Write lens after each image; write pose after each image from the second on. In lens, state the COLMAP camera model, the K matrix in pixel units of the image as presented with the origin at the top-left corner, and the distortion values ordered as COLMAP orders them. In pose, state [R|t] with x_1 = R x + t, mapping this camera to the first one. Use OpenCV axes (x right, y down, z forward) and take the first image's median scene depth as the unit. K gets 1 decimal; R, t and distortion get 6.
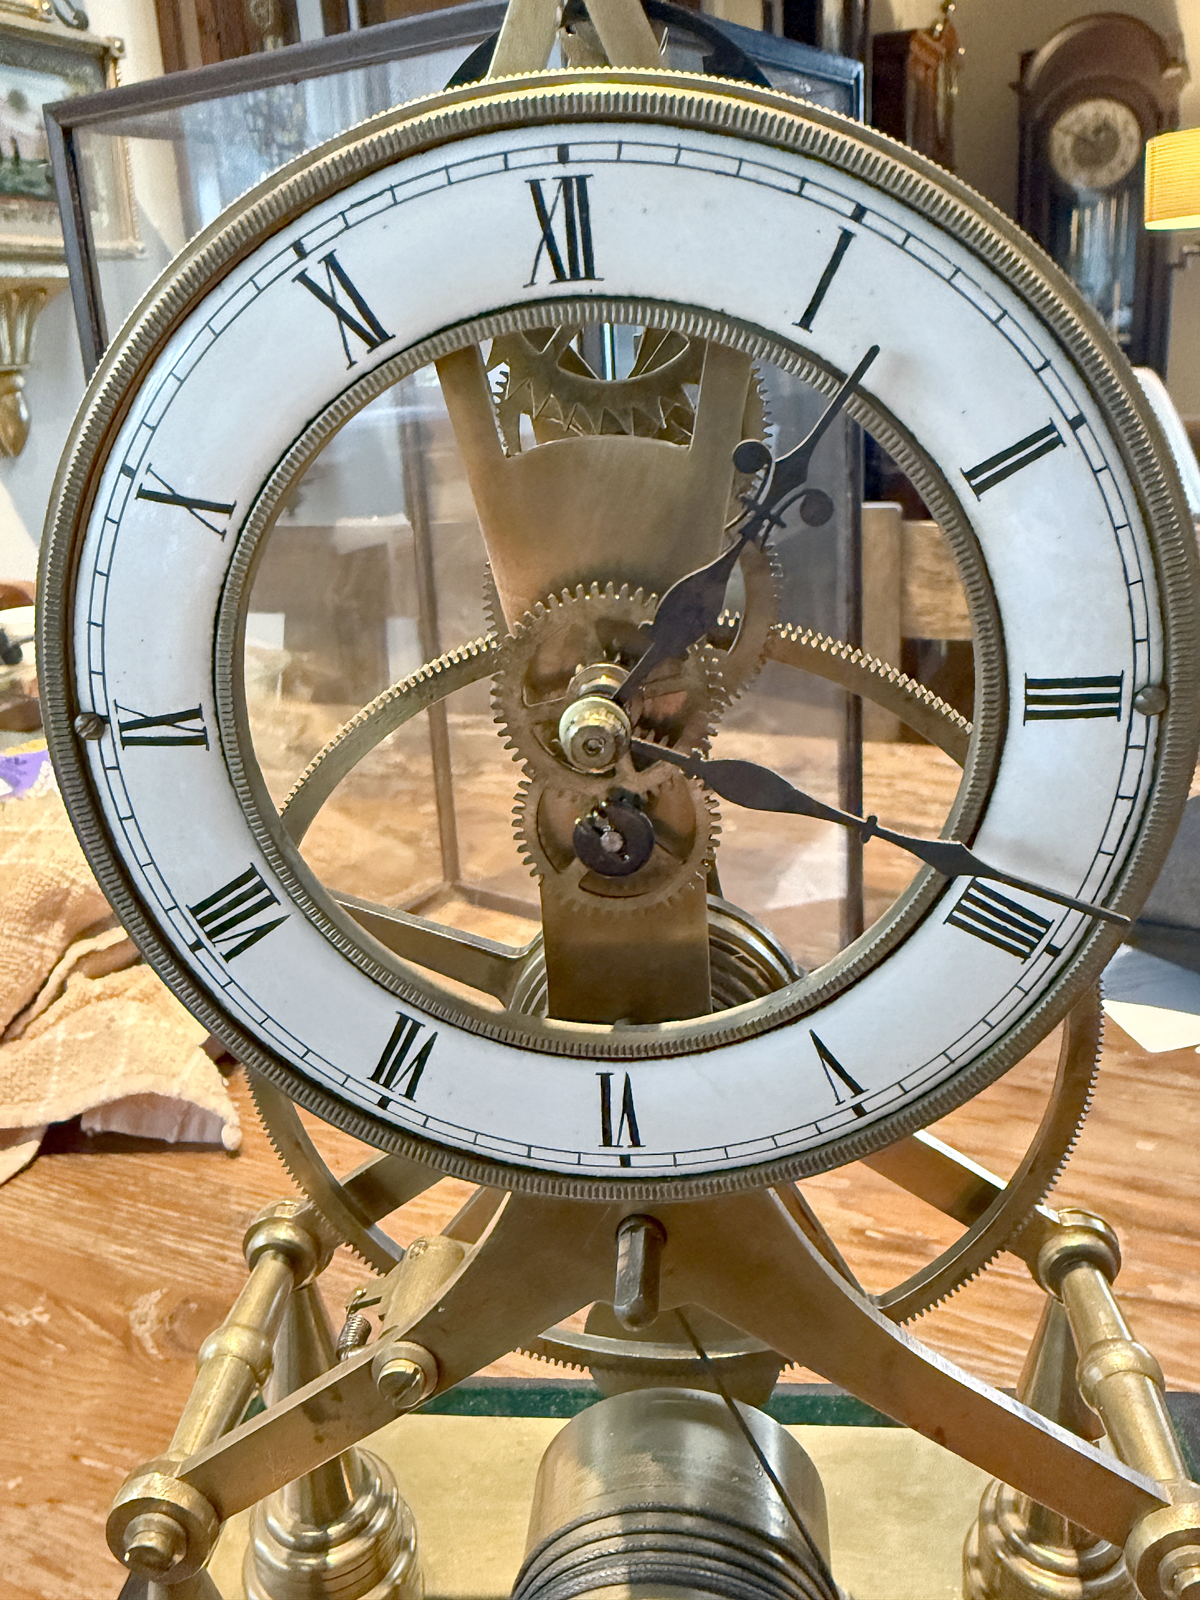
lens RADIAL K [[1308.4, 0, 603.3], [0, 1308.4, 705.6], [0, 0, 1]] dist [-0.006625, 0.005201]
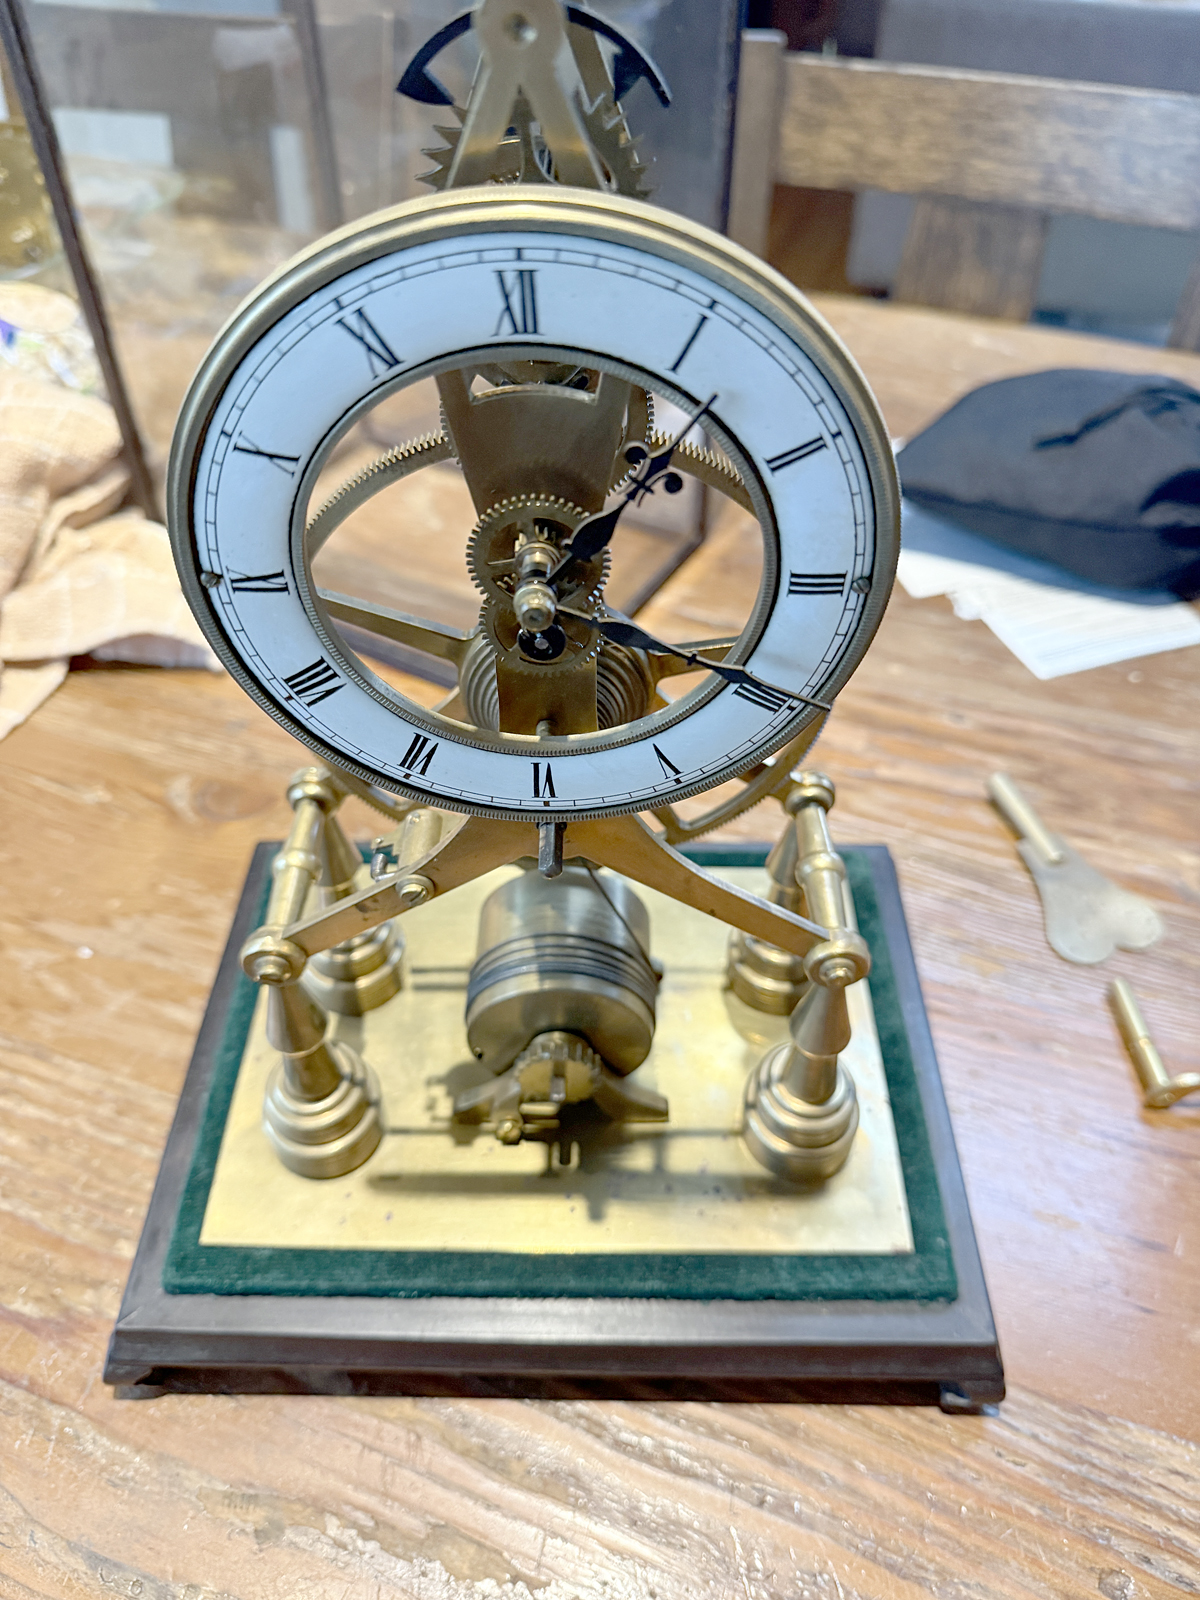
lens RADIAL K [[1163.2, 0, 600.0], [0, 1163.2, 800.0], [0, 0, 1]] dist [0.119207, -0.213869]
pose [[0.995273, -0.016273, 0.095747, -0.064601], [-0.032796, 0.871641, 0.489047, -0.448743], [-0.091415, -0.489875, 0.866987, -0.390502]]
